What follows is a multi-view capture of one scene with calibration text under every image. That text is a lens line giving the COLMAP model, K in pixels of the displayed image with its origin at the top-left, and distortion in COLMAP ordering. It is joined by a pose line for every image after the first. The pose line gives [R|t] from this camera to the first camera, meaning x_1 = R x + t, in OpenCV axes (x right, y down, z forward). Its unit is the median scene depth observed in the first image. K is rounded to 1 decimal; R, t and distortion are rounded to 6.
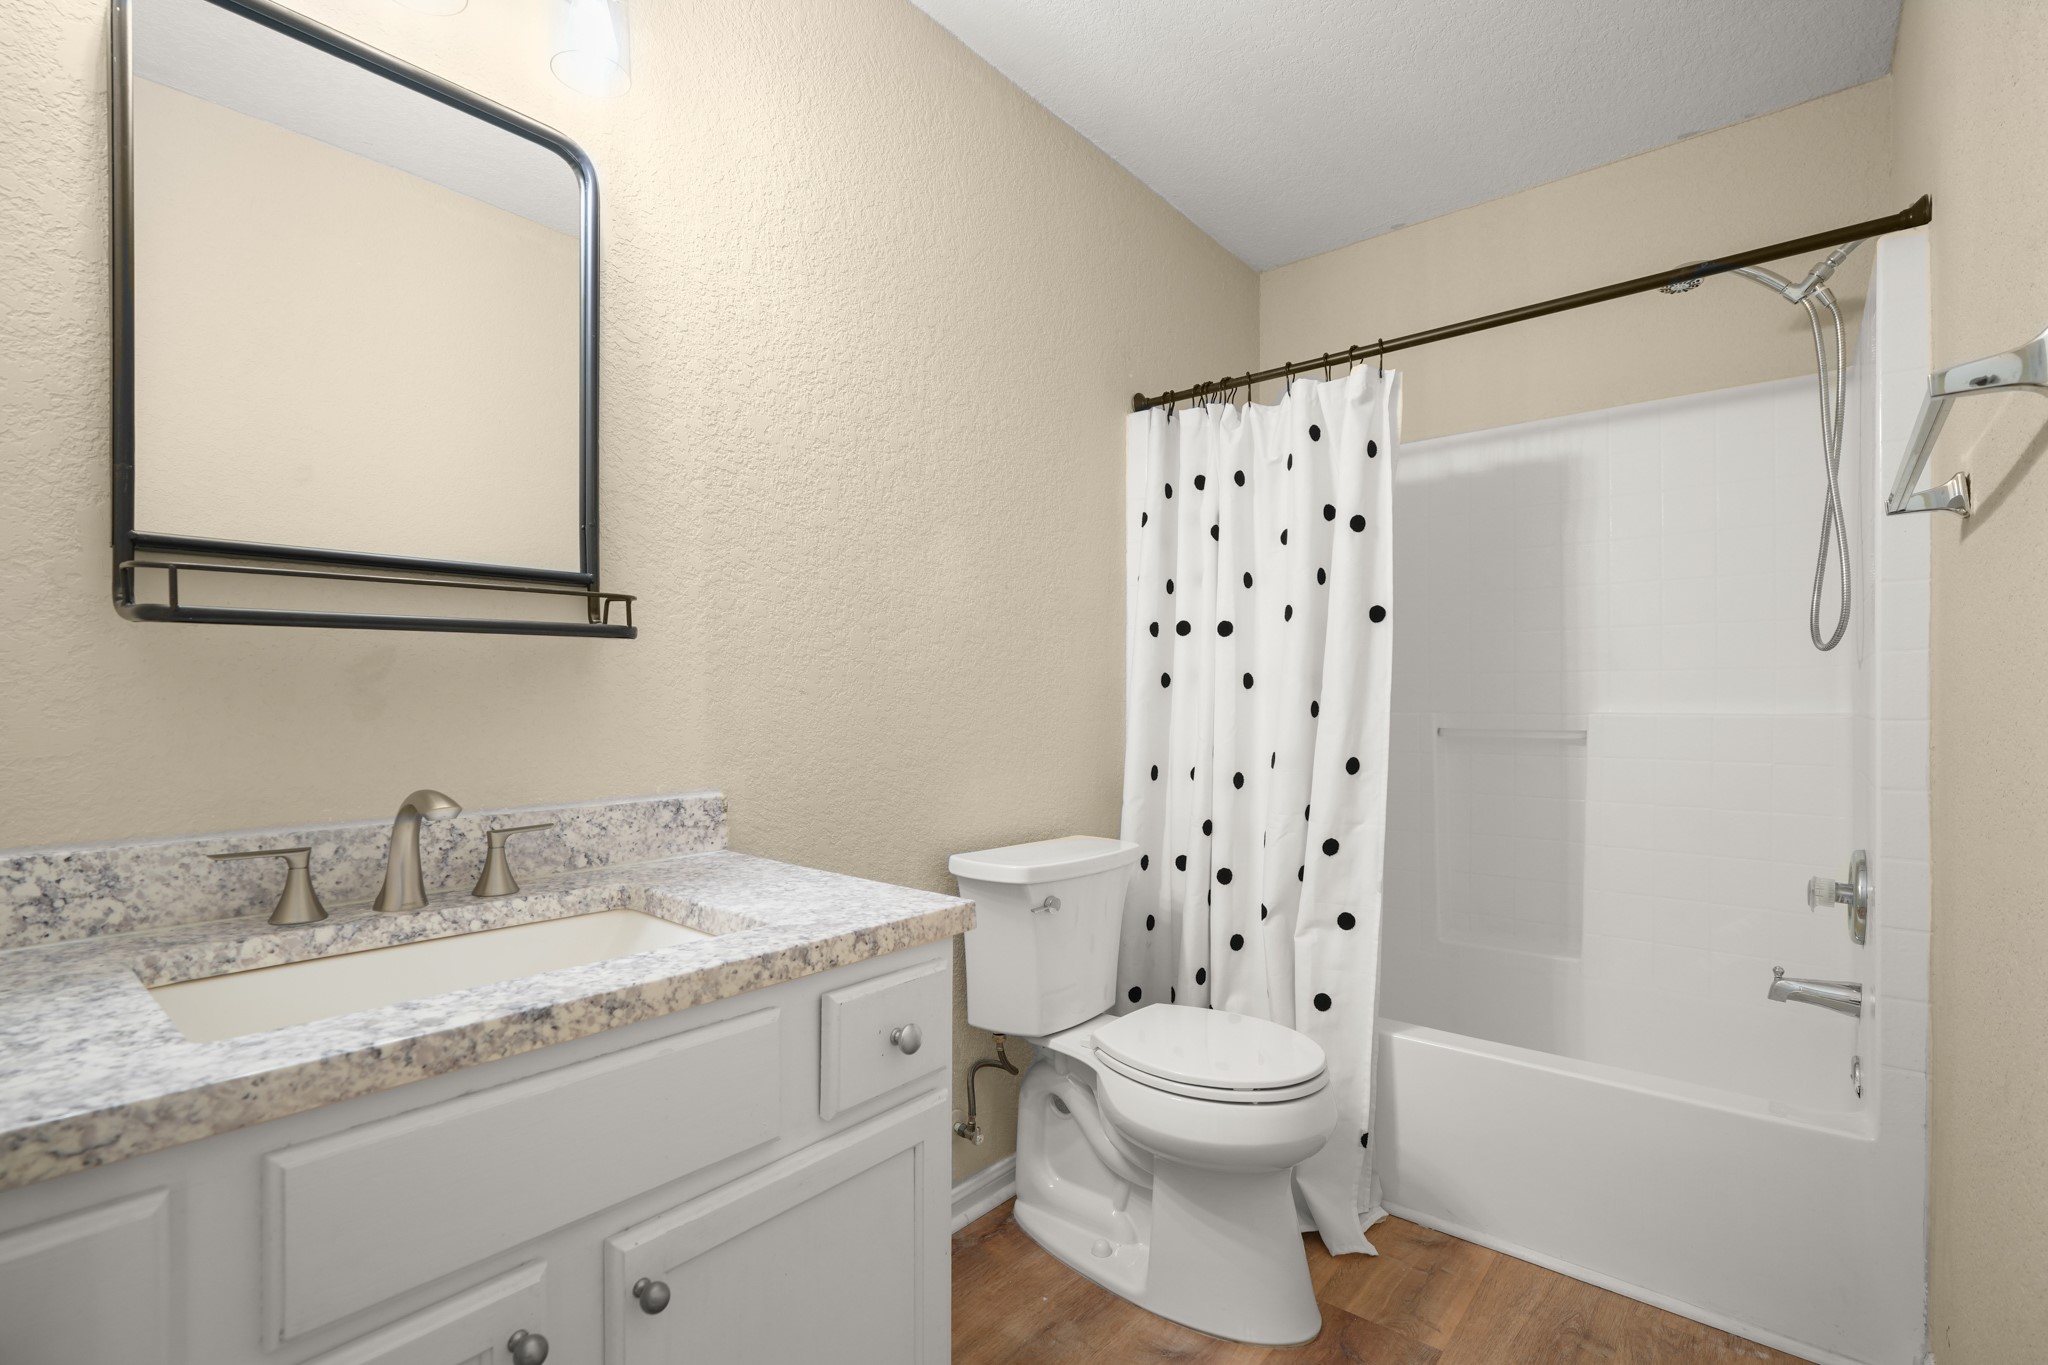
lens RADIAL K [[928.7, 0, 1021.6], [0, 928.7, 691.2], [0, 0, 1]] dist [-0.001534, 0.000010]
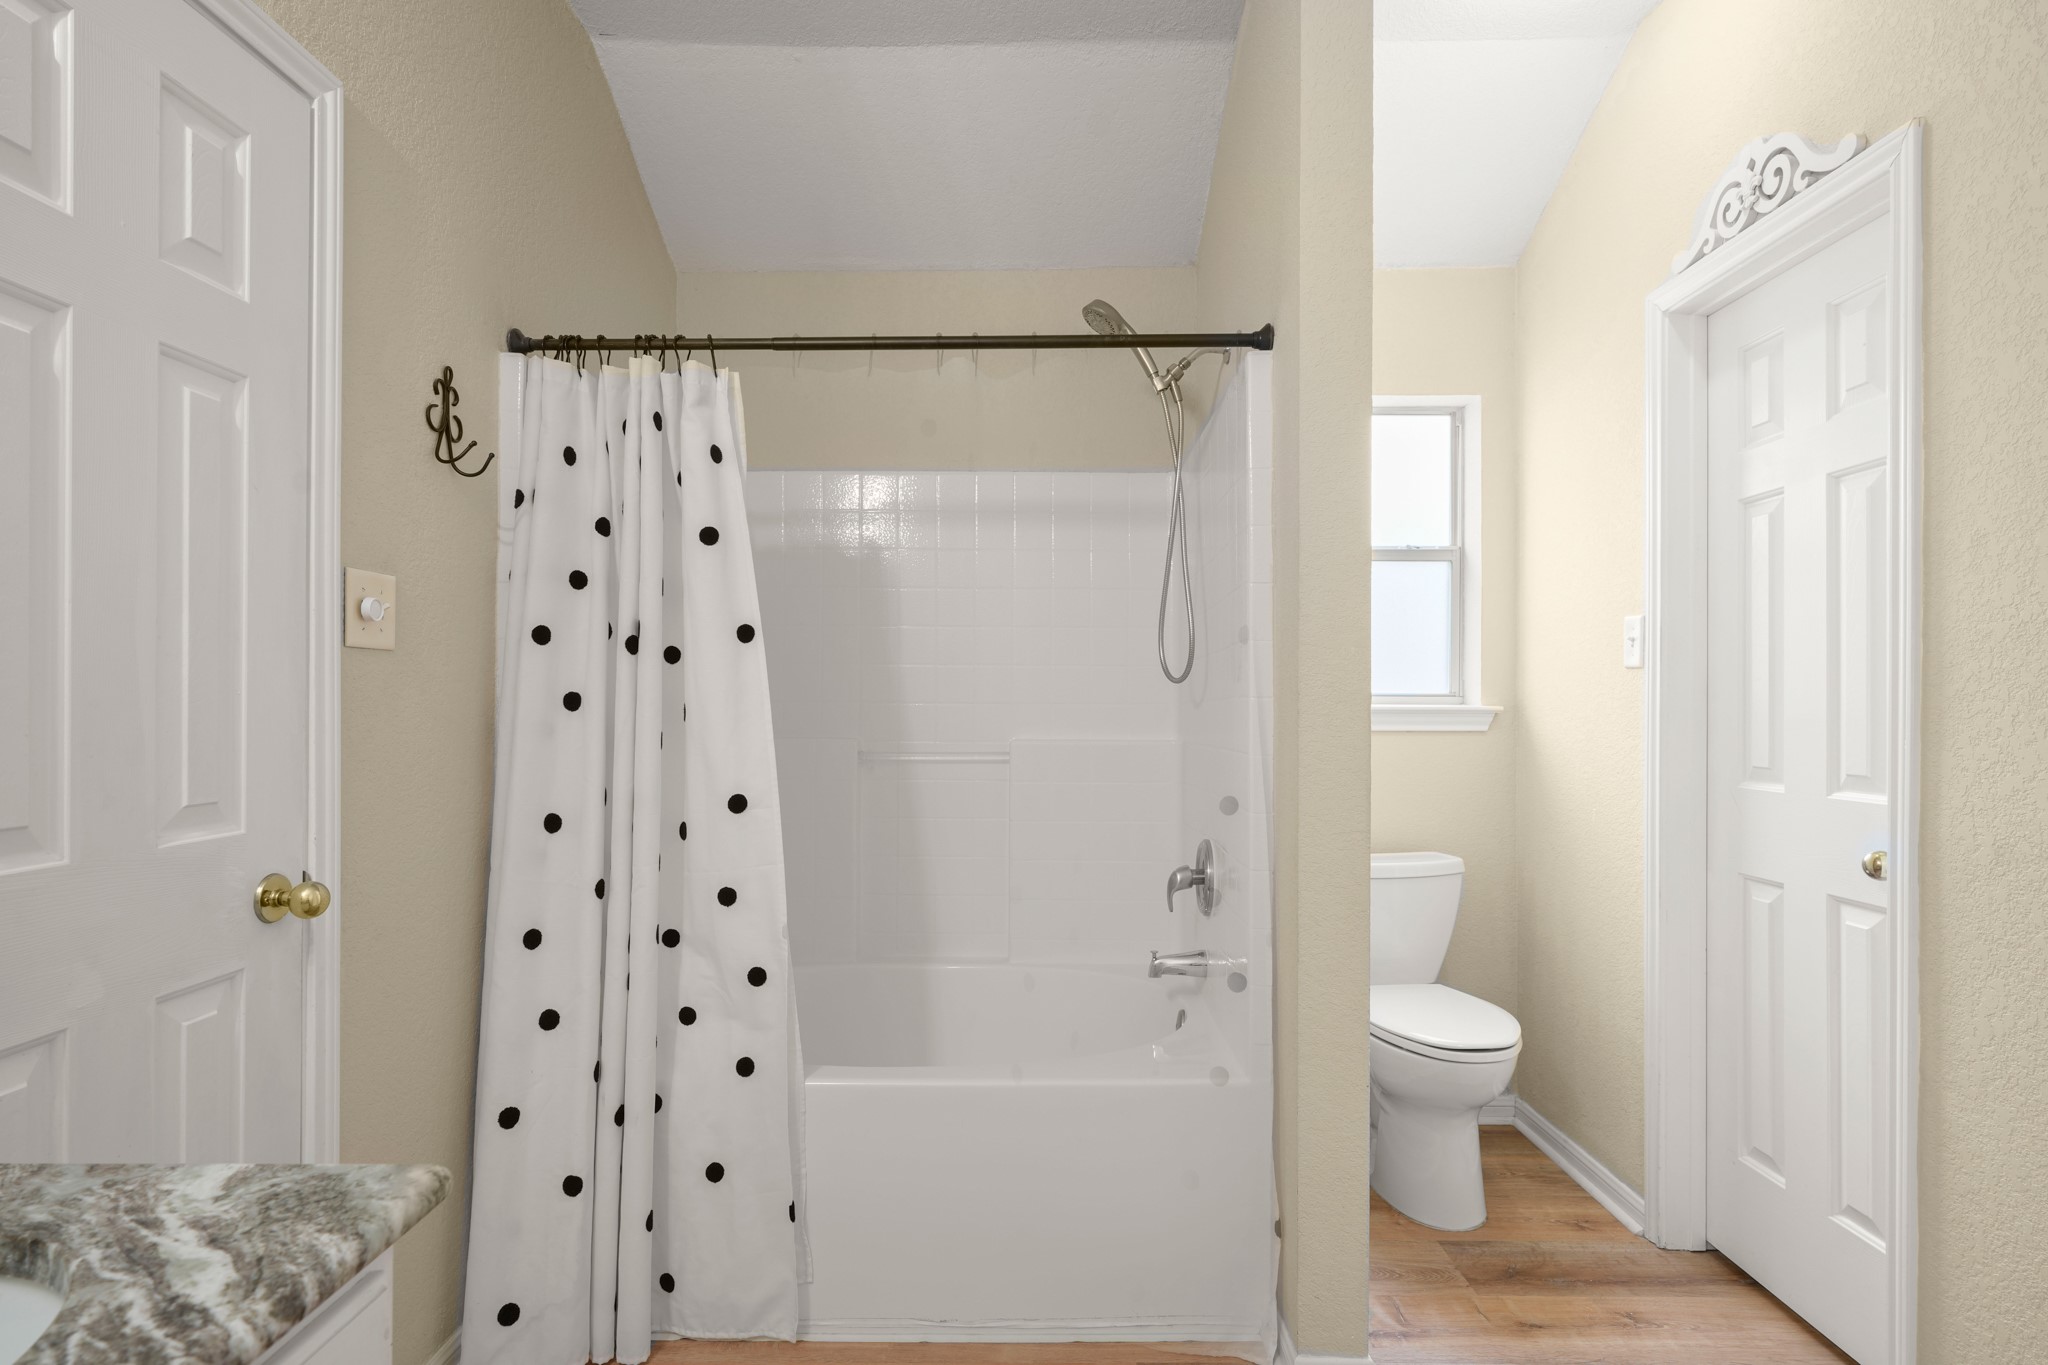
lens RADIAL K [[1013.3, 0, 1028.5], [0, 1013.3, 700.5], [0, 0, 1]] dist [-0.002997, -0.000537]
pose [[0.750862, 0.000739, 0.660459, -0.105517], [0.008251, 0.999911, -0.010500, -0.002153], [-0.660408, 0.013333, 0.750789, 0.096422]]
